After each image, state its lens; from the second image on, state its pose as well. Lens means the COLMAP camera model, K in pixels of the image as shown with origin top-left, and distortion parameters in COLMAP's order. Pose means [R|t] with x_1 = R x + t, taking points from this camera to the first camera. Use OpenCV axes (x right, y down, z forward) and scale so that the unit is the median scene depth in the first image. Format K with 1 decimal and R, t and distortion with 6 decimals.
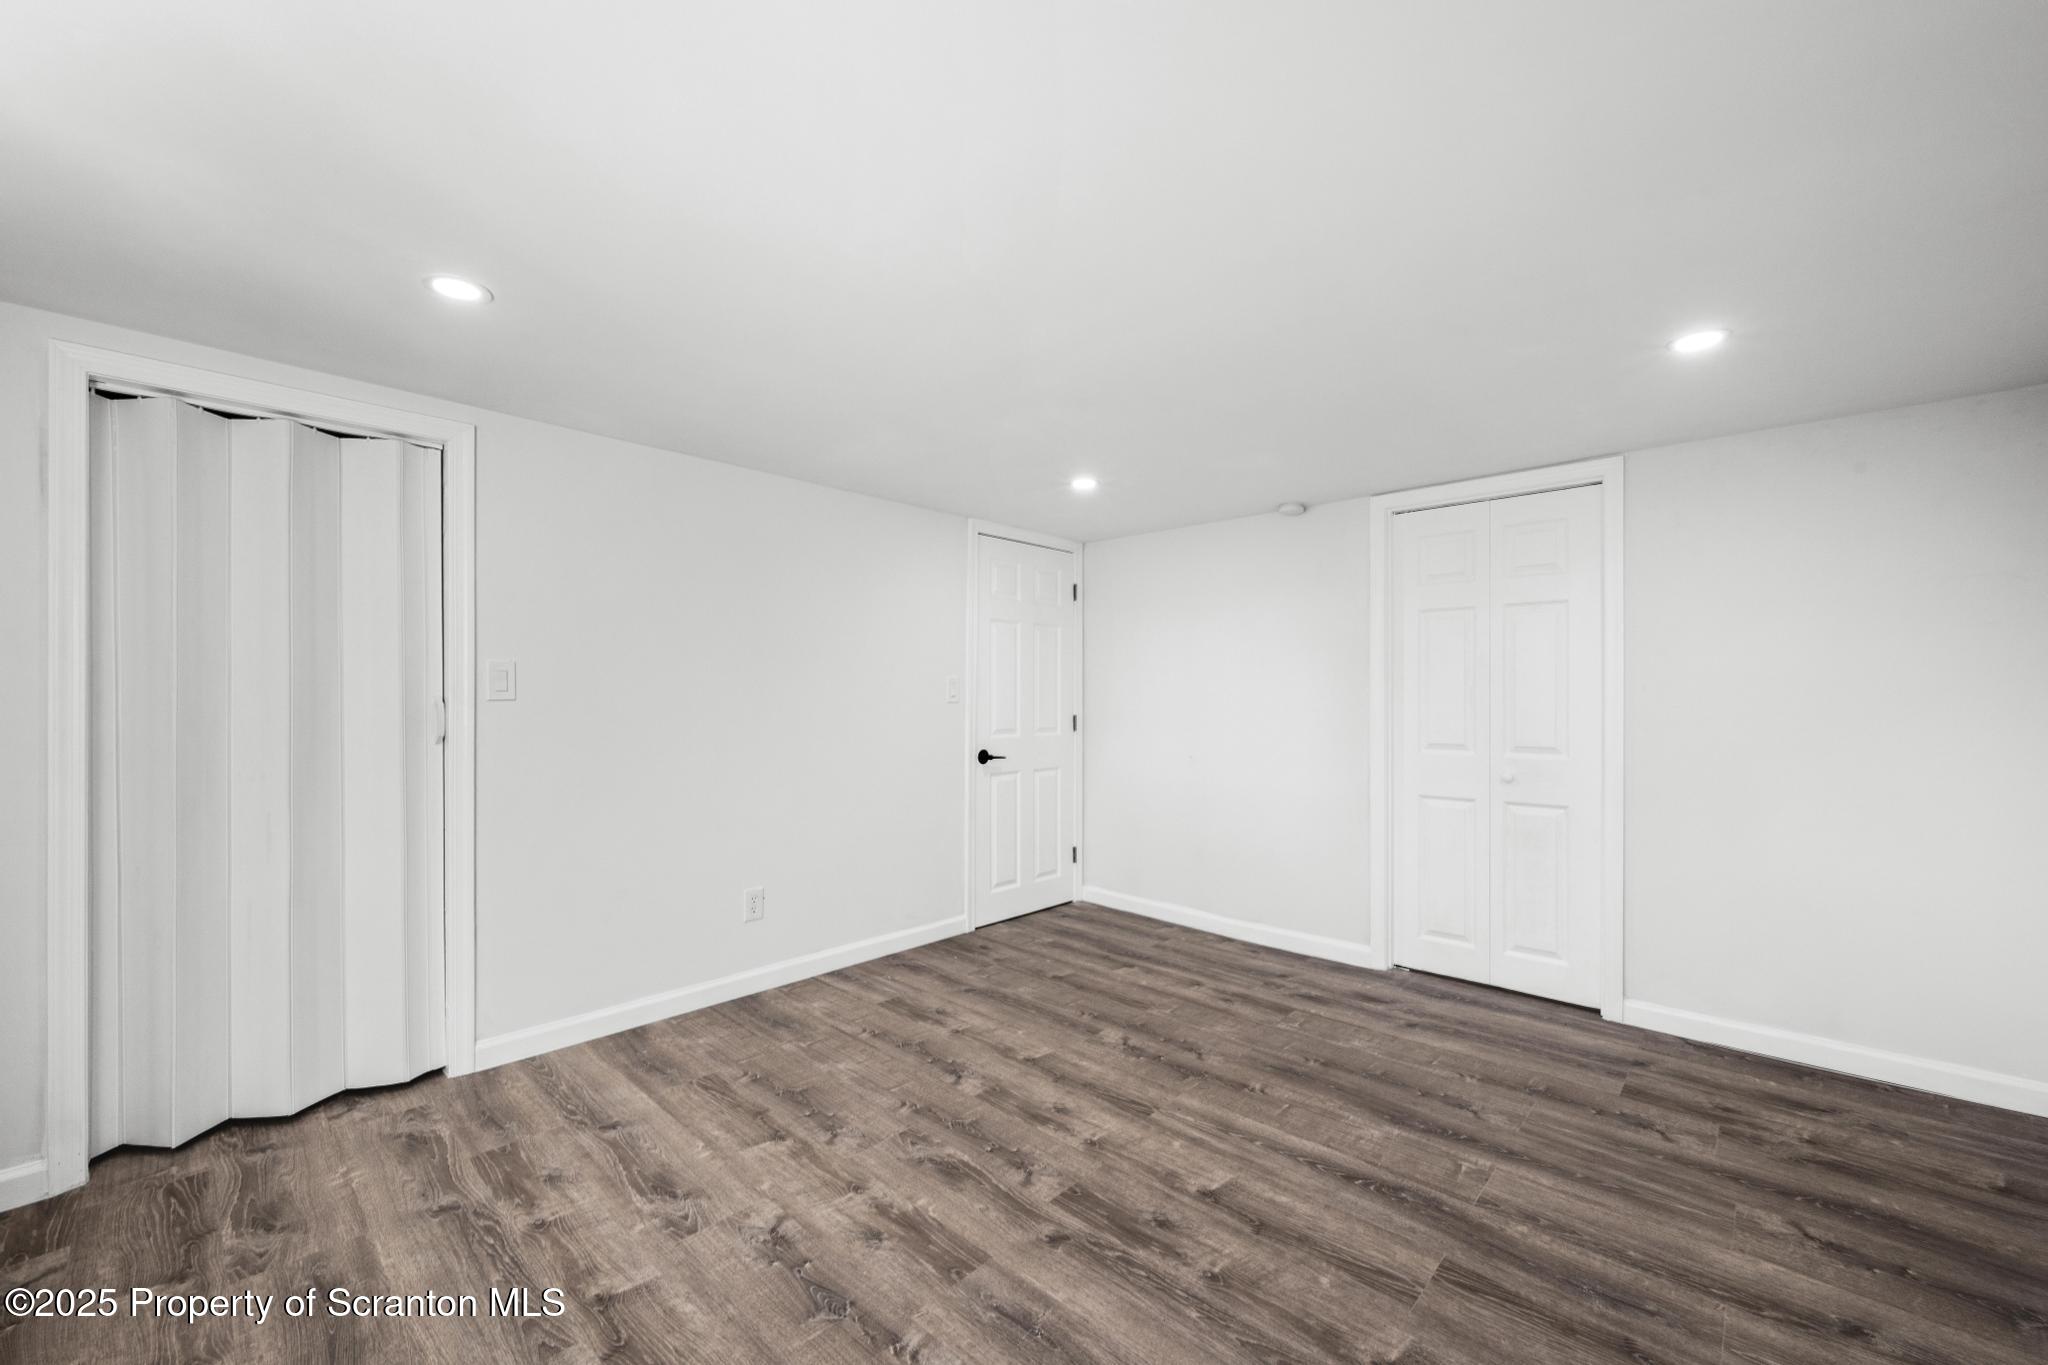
lens RADIAL K [[818.2, 0, 1024.0], [0, 818.2, 682.5], [0, 0, 1]] dist [-0.000360, -0.000055]
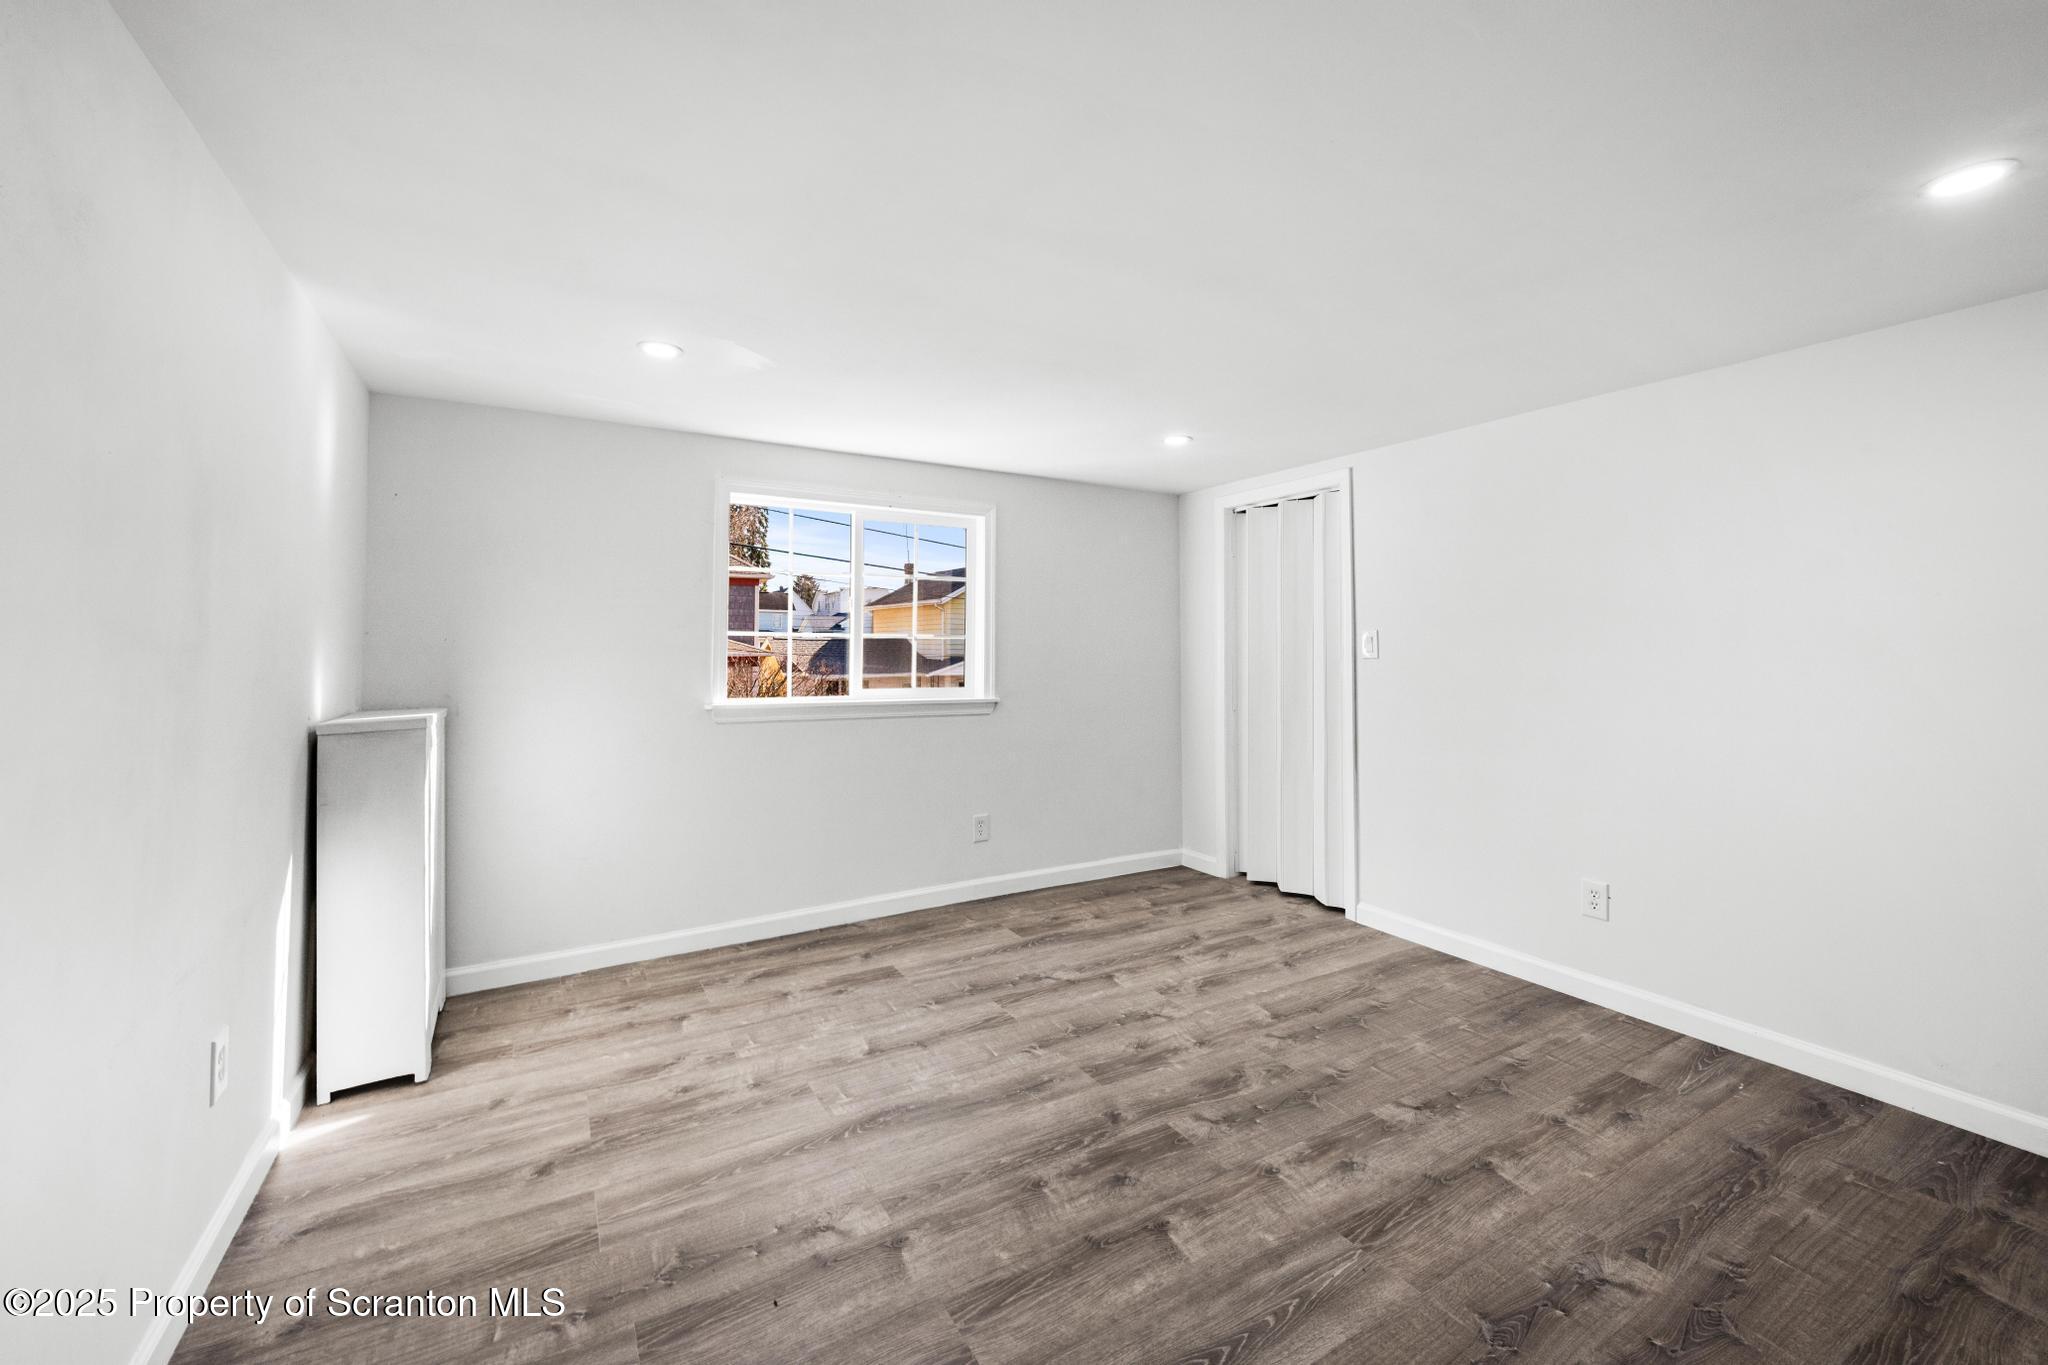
lens RADIAL K [[823.6, 0, 1017.5], [0, 823.6, 621.8], [0, 0, 1]] dist [0.002174, -0.000047]
pose [[-0.295128, -0.035643, -0.954793, 1.017276], [0.010553, 0.999121, -0.040560, 0.012499], [0.955399, -0.022047, -0.294493, 1.012012]]
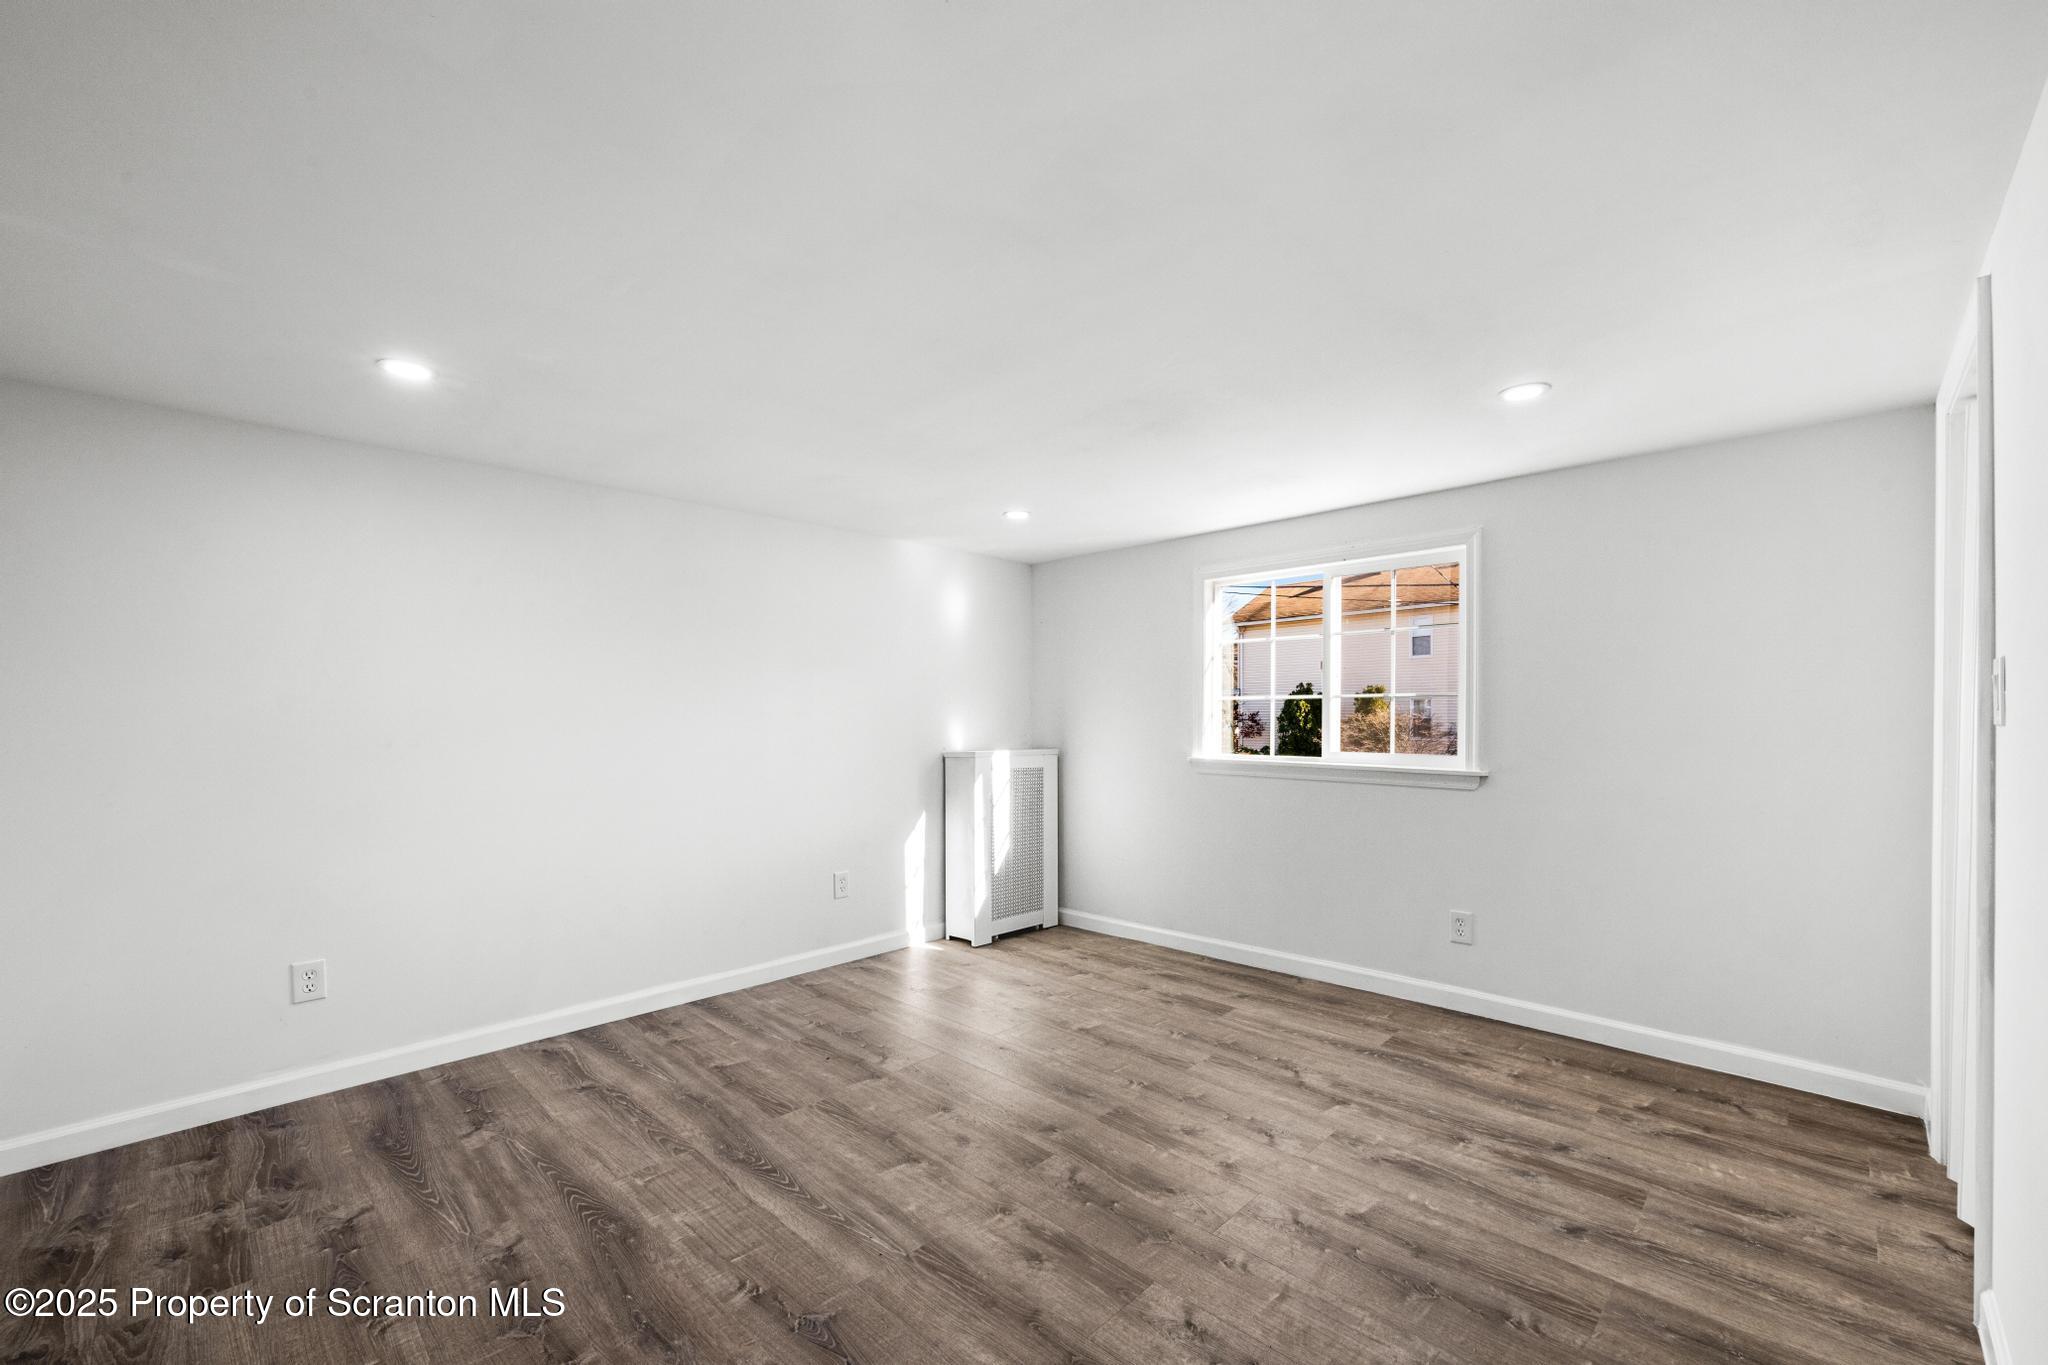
lens RADIAL K [[817.2, 0, 1020.6], [0, 817.2, 724.6], [0, 0, 1]] dist [-0.001530, -0.000261]
pose [[-0.999483, 0.002514, 0.032060, 0.034220], [0.002490, 0.999997, -0.000776, 0.023785], [-0.032062, -0.000695, -0.999486, 1.904240]]
